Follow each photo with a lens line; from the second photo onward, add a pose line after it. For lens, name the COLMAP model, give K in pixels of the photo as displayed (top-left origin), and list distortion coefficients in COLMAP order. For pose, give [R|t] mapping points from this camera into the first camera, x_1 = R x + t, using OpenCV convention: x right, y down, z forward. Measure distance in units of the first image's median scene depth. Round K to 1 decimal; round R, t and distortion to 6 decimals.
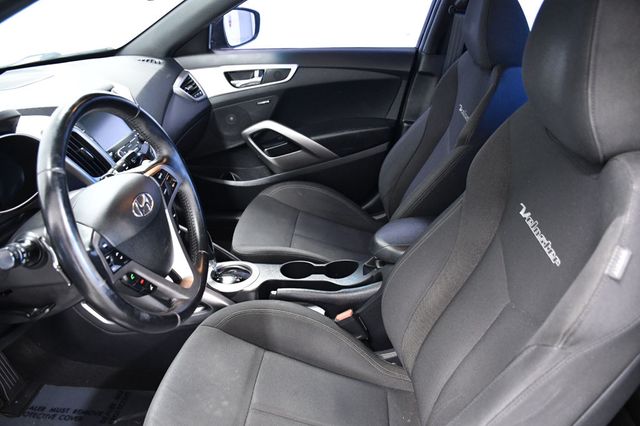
lens RADIAL K [[496.4, 0, 324.4], [0, 496.4, 211.6], [0, 0, 1]] dist [-0.141987, 0.078307]
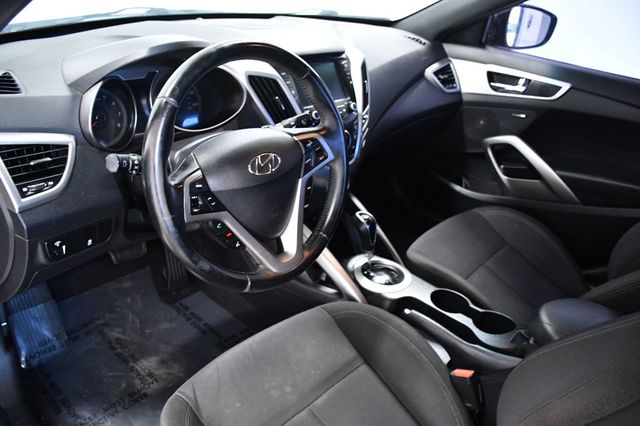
lens RADIAL K [[496.4, 0, 318.4], [0, 496.4, 214.9], [0, 0, 1]] dist [-0.141987, 0.078307]
pose [[0.779232, 0.374921, -0.502227, 0.107360], [-0.364476, 0.922984, 0.123520, -0.034952], [0.509858, 0.086799, 0.855869, 0.092230]]
